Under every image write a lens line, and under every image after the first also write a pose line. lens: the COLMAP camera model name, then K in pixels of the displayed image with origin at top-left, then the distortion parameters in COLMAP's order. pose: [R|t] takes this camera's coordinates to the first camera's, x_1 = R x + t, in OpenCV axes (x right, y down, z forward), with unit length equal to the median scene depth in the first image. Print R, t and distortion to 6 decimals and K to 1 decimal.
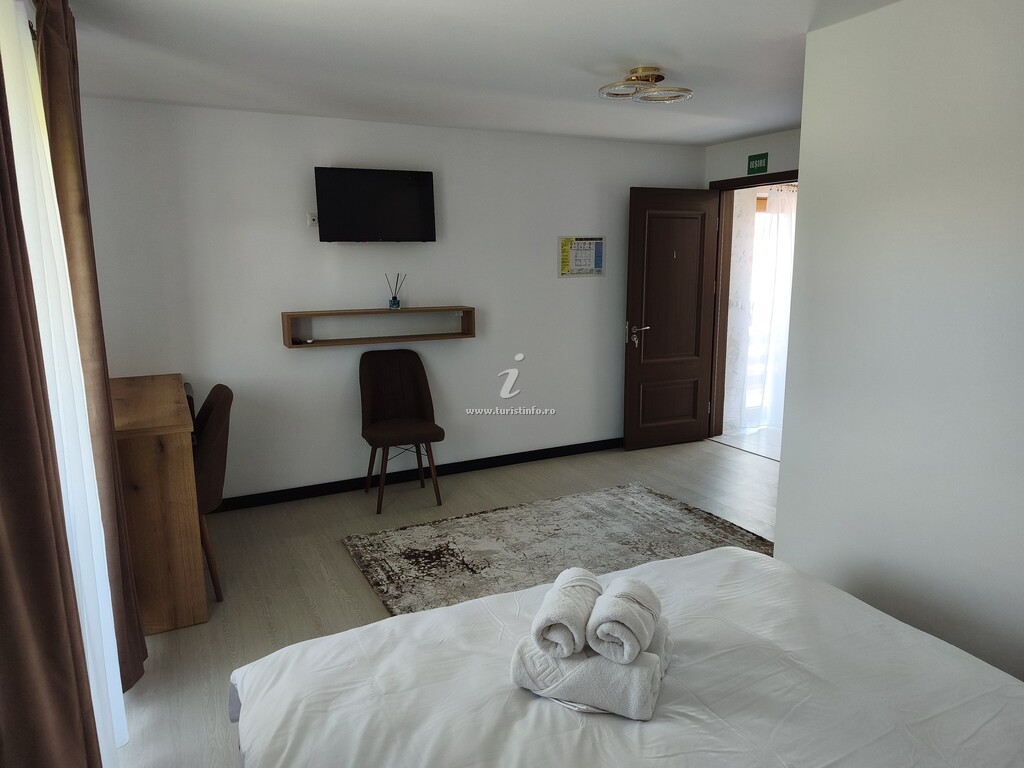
lens RADIAL K [[683.6, 0, 511.3], [0, 683.6, 390.4], [0, 0, 1]] dist [0.009684, -0.009693]
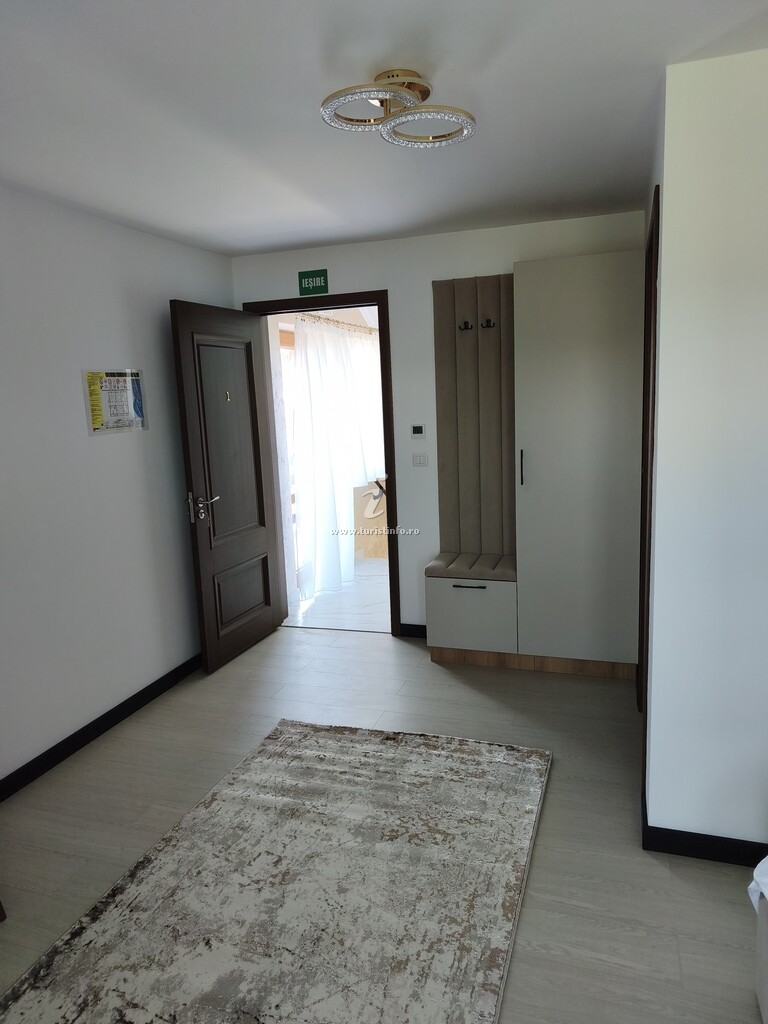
lens RADIAL K [[683.6, 0, 378.5], [0, 683.6, 503.6], [0, 0, 1]] dist [0.009684, -0.009693]
pose [[0.709465, -0.132966, 0.692083, -0.215424], [0.168674, 0.985535, 0.016436, -0.083959], [-0.684257, 0.105076, 0.721631, 0.452841]]
